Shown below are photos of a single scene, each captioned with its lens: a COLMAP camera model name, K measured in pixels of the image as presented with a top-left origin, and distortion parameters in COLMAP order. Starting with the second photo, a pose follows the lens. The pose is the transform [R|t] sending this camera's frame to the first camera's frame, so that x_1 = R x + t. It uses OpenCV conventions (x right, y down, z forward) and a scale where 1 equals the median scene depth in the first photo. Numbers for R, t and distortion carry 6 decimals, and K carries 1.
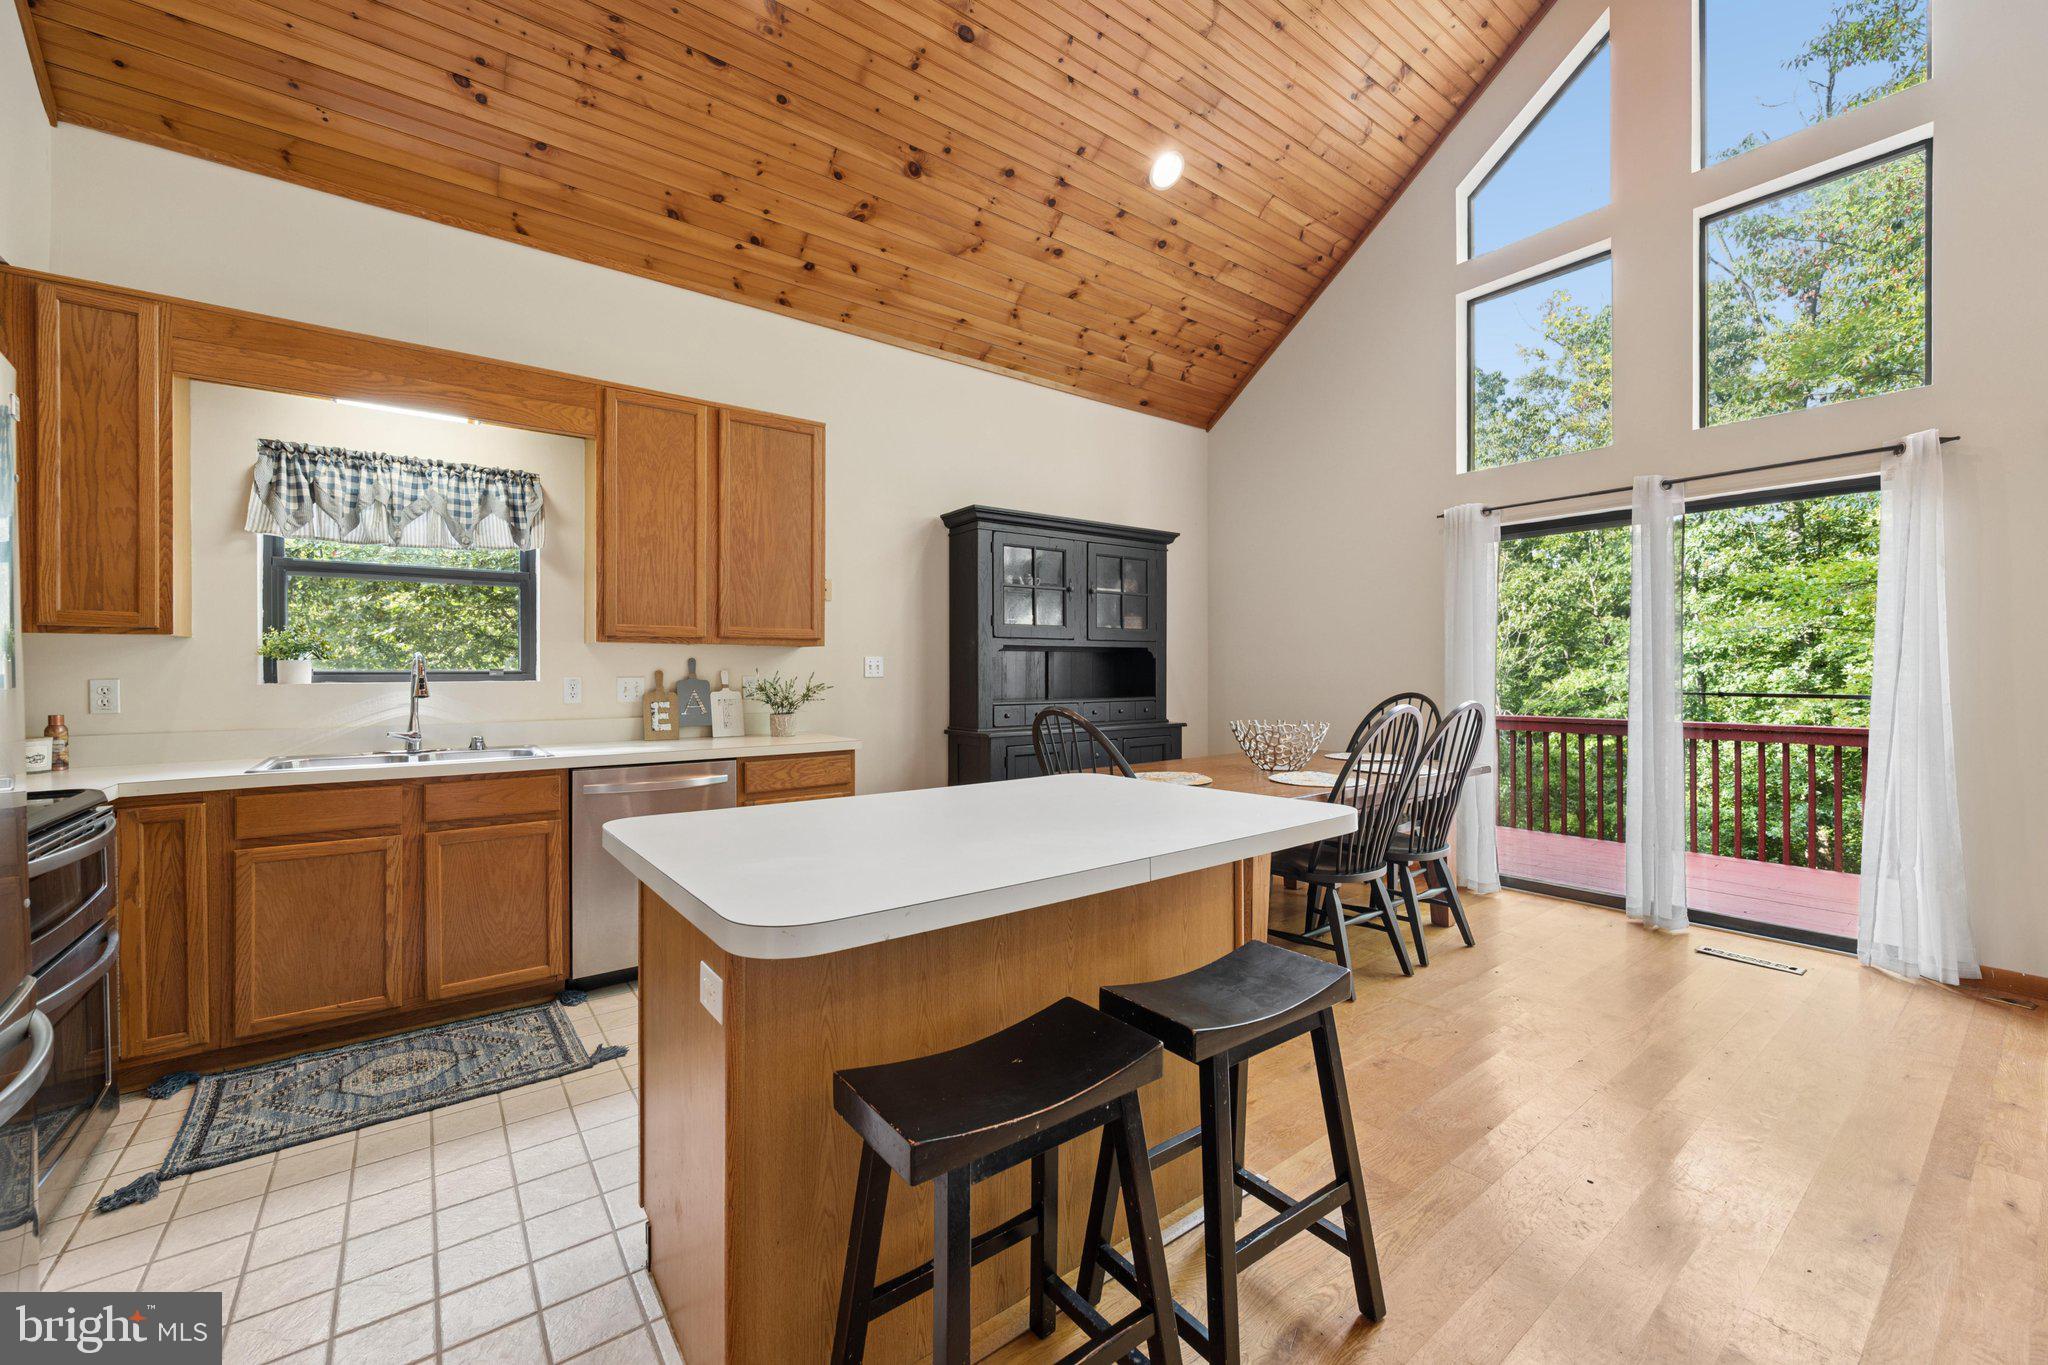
lens RADIAL K [[806.5, 0, 1021.9], [0, 806.5, 671.4], [0, 0, 1]] dist [-0.002629, 0.000047]
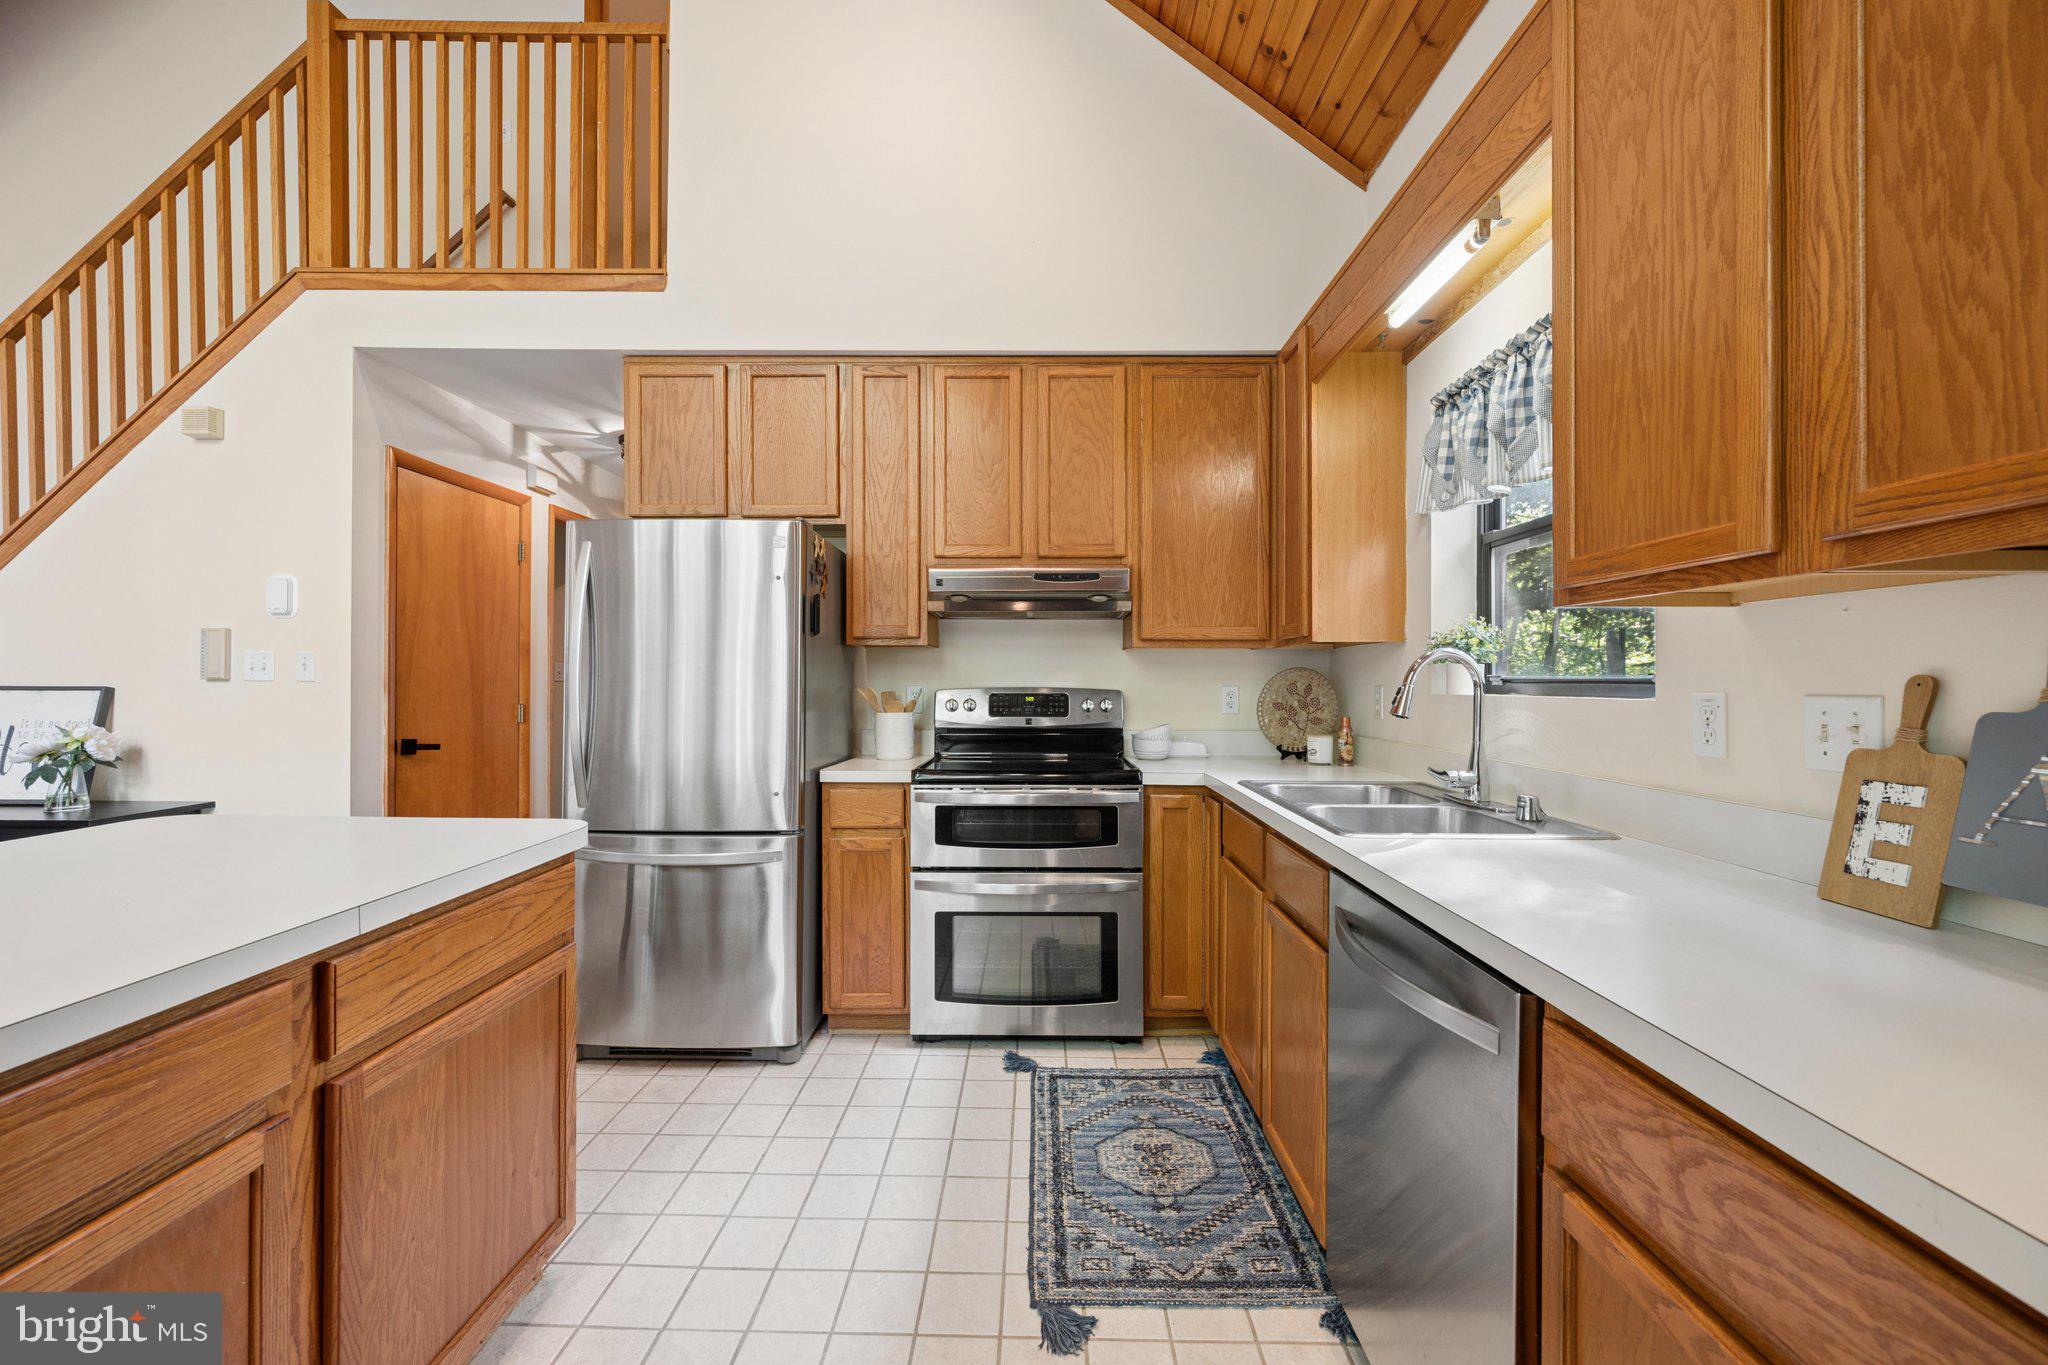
lens RADIAL K [[802.3, 0, 1024.8], [0, 802.3, 679.9], [0, 0, 1]] dist [-0.002881, 0.000493]
pose [[-0.616903, -0.001163, -0.787039, -0.028654], [-0.004359, 0.999989, 0.001939, 0.001315], [0.787027, 0.004627, -0.616901, 1.019835]]
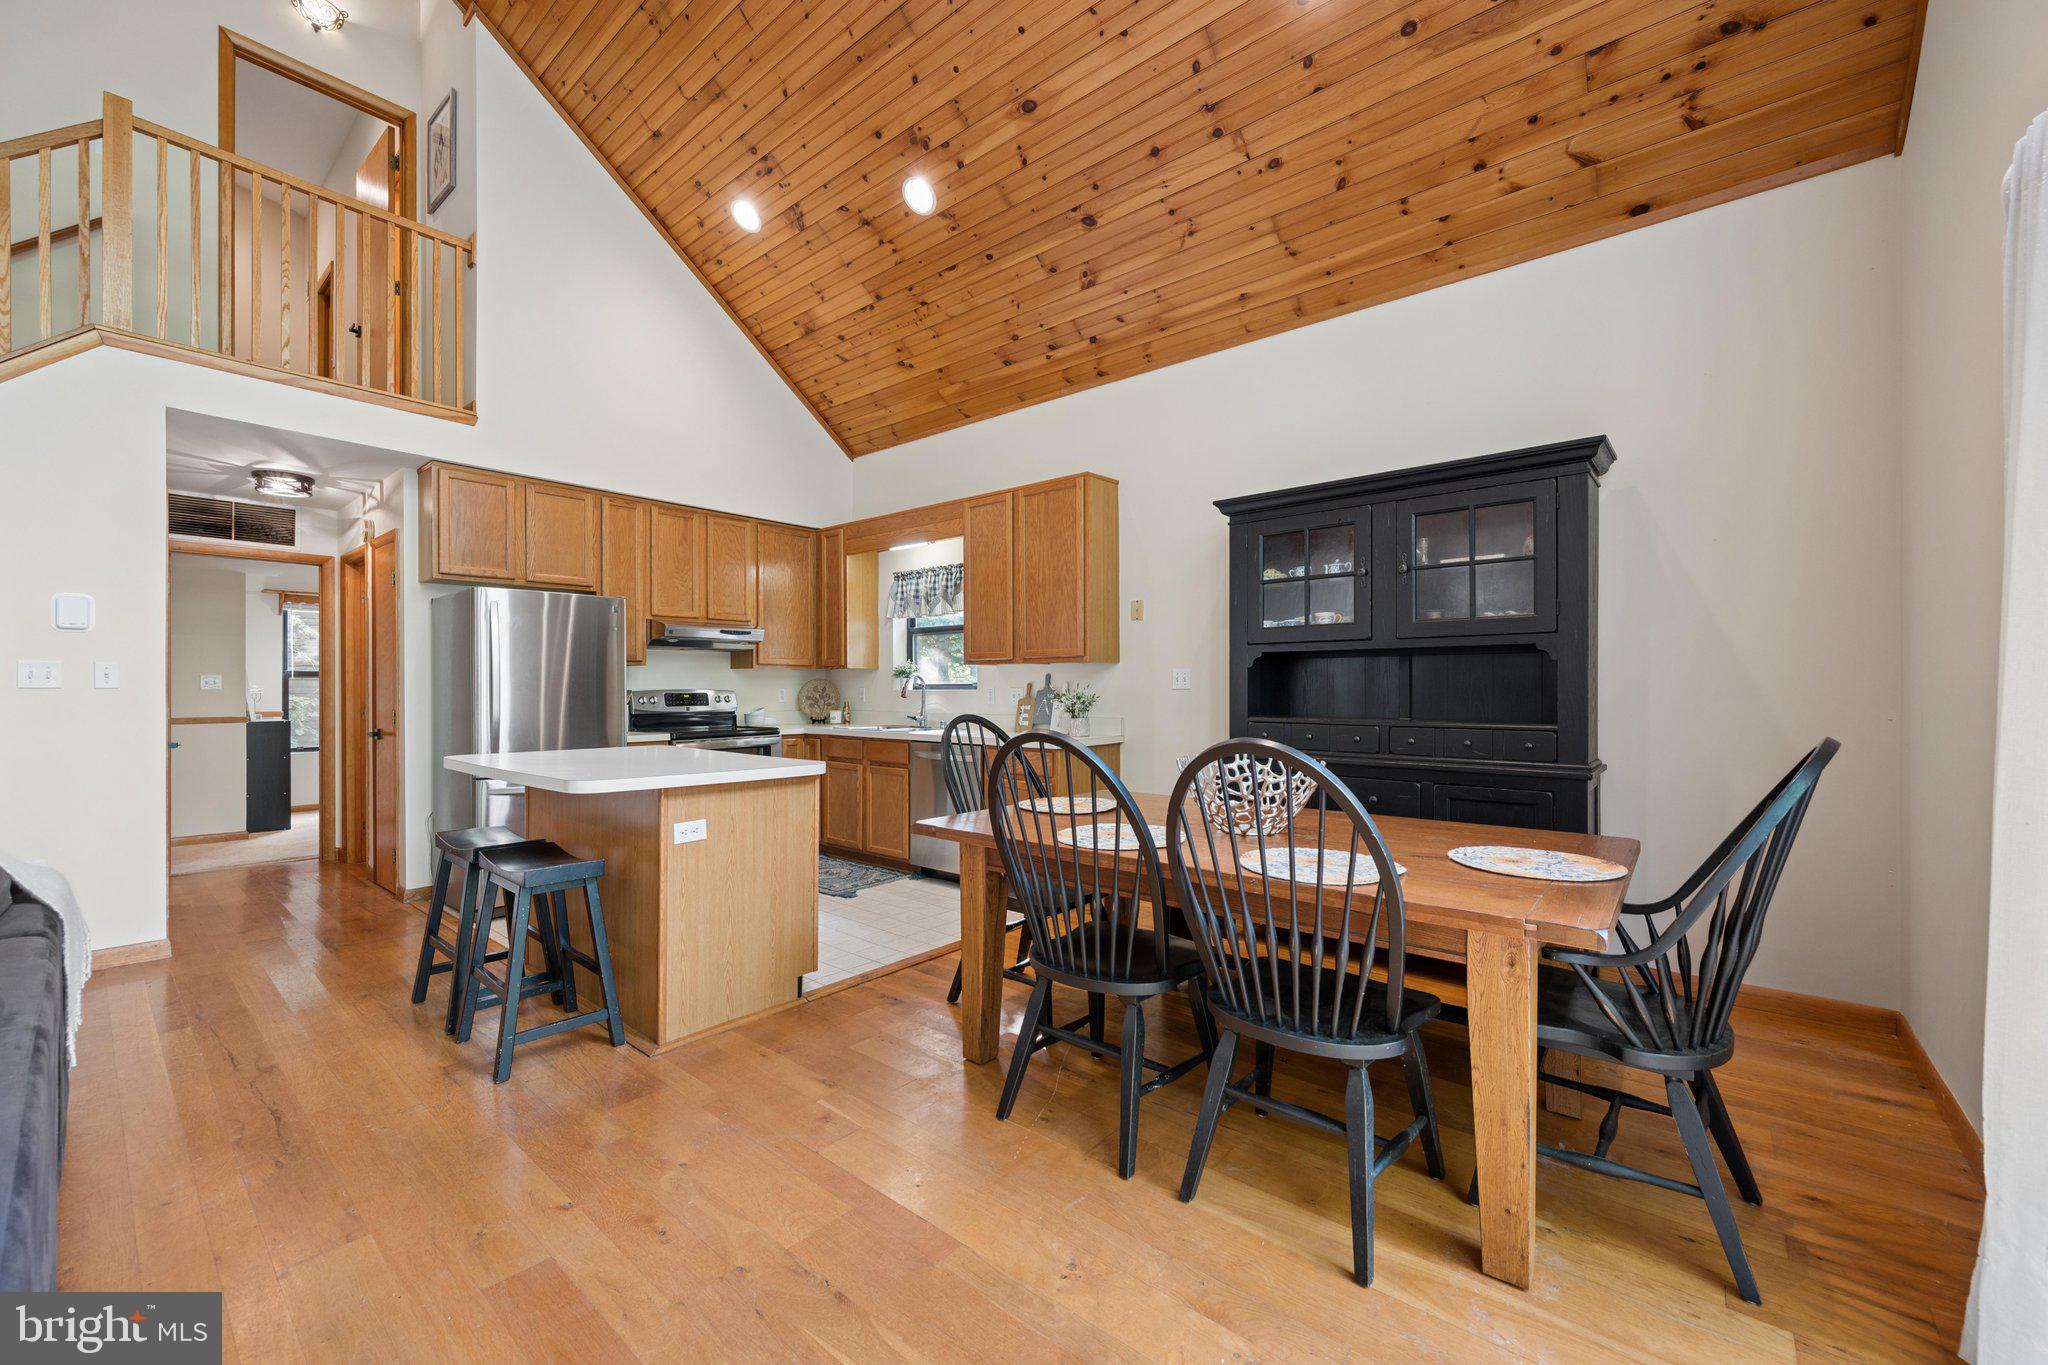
lens RADIAL K [[805.3, 0, 1026.1], [0, 805.3, 688.7], [0, 0, 1]] dist [-0.002201, -0.000152]
pose [[0.220327, 0.002737, -0.975422, 1.014069], [-0.000956, 0.999996, 0.002590, 0.005568], [0.975426, 0.000362, 0.220329, 0.755917]]
